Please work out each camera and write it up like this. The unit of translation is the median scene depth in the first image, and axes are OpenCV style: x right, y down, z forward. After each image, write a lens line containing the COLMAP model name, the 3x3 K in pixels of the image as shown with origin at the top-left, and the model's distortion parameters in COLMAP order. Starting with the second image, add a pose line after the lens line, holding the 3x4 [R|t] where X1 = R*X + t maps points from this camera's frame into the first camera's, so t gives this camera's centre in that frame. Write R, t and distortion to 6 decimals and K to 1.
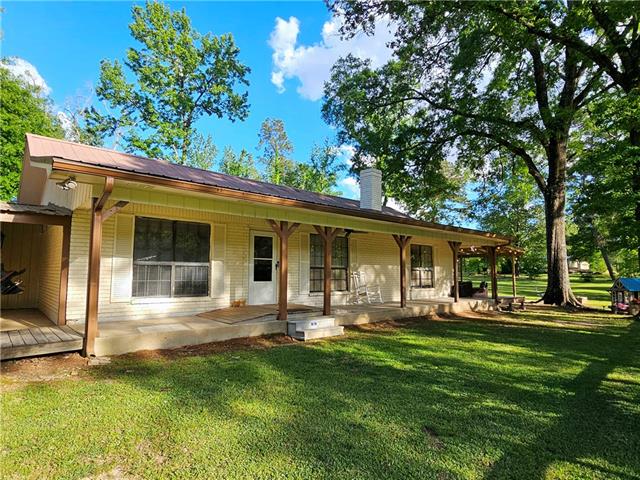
lens RADIAL K [[260.9, 0, 319.1], [0, 260.9, 238.4], [0, 0, 1]] dist [-0.000604, -0.000345]
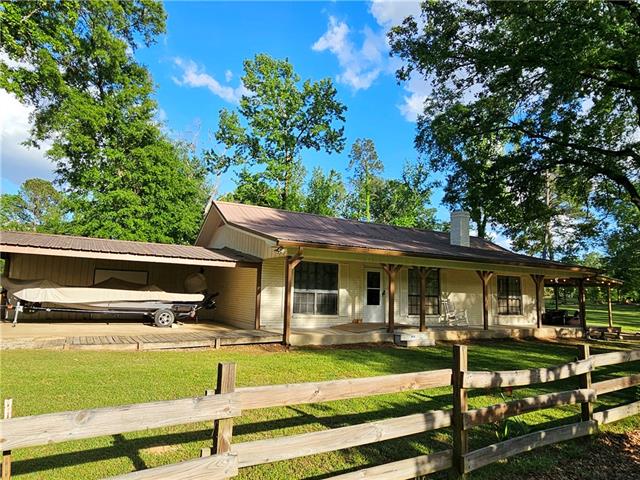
lens RADIAL K [[267.1, 0, 357.1], [0, 267.1, 260.3], [0, 0, 1]] dist [0.001105, -0.000003]
pose [[0.979787, -0.005273, -0.199973, -0.006754], [0.005442, 0.999985, 0.000296, -0.022862], [0.199969, -0.001378, 0.979801, -0.124077]]
